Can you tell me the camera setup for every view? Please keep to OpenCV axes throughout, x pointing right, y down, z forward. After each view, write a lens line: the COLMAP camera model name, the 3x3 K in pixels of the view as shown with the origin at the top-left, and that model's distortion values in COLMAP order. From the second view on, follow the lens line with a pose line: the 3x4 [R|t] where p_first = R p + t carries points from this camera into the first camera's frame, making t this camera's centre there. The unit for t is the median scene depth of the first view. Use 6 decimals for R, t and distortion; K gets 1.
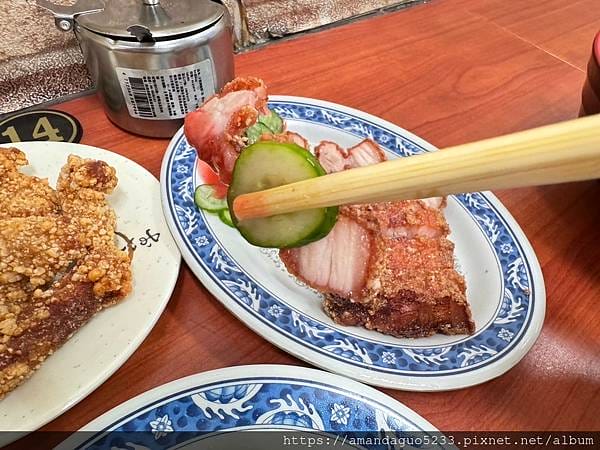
lens RADIAL K [[472.3, 0, 300.1], [0, 472.3, 234.8], [0, 0, 1]] dist [0.007000, 0.006369]
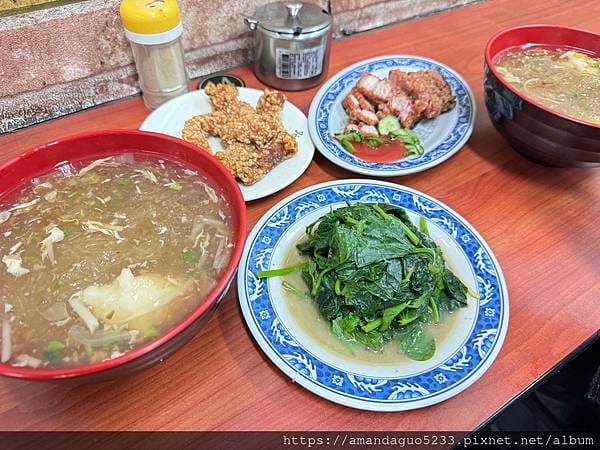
lens RADIAL K [[419.8, 0, 300.1], [0, 419.8, 221.9], [0, 0, 1]] dist [-0.003066, -0.007603]
pose [[0.996733, 0.041274, -0.069432, -0.143708], [-0.039659, 0.998913, 0.024491, 0.282897], [0.070367, -0.021657, 0.997286, -0.655854]]
